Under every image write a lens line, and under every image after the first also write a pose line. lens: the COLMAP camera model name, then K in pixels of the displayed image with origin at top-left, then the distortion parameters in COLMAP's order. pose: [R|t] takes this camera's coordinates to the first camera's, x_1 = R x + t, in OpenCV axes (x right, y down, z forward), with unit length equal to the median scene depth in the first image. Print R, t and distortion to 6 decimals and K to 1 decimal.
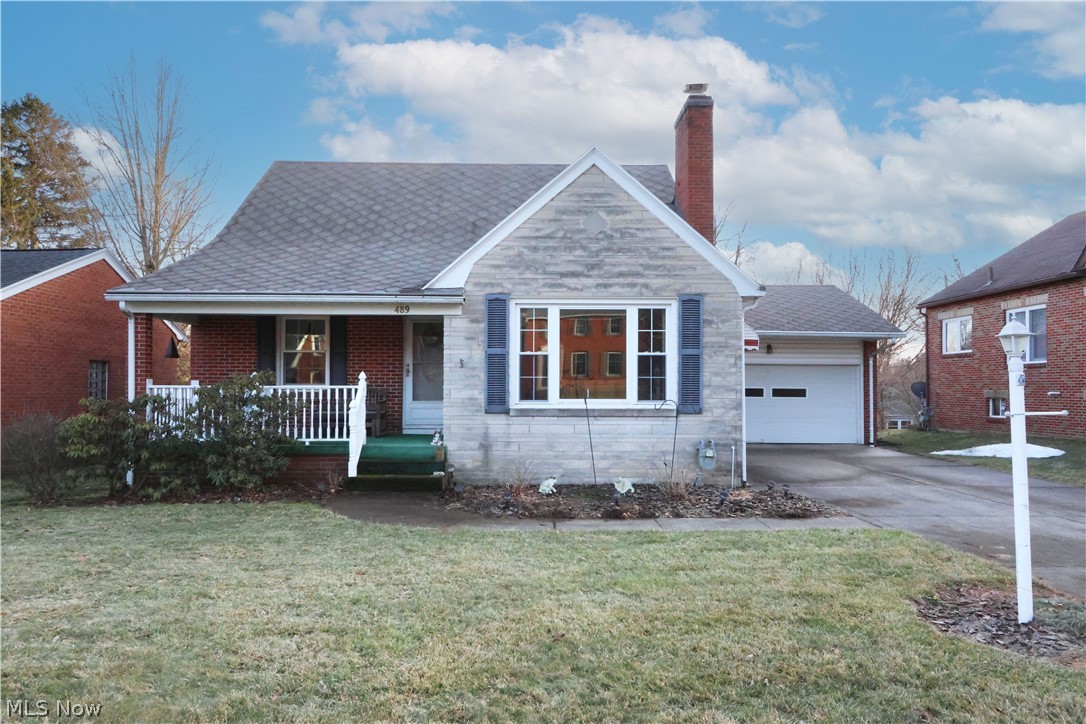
lens RADIAL K [[737.2, 0, 545.2], [0, 737.2, 383.2], [0, 0, 1]] dist [-0.002539, -0.001288]
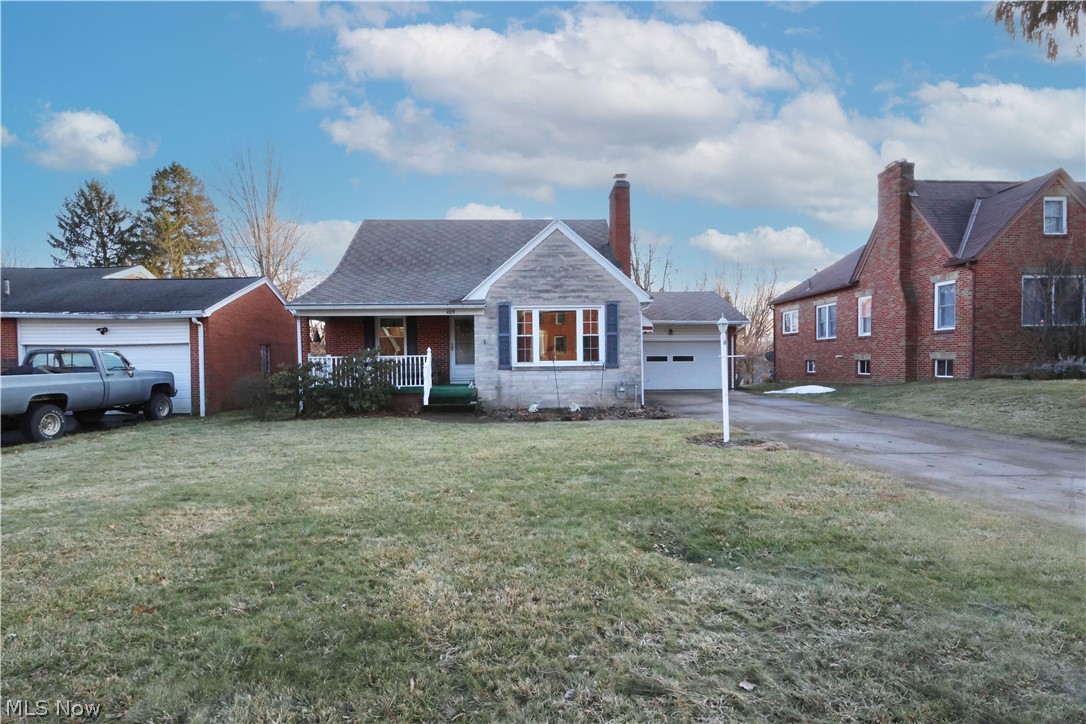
lens RADIAL K [[502.6, 0, 544.0], [0, 502.6, 378.6], [0, 0, 1]] dist [-0.015751, 0.000654]
pose [[0.999763, -0.015330, 0.015428, 0.010830], [0.014675, 0.999022, 0.041703, 0.013150], [-0.016053, -0.041467, 0.999011, -0.223210]]
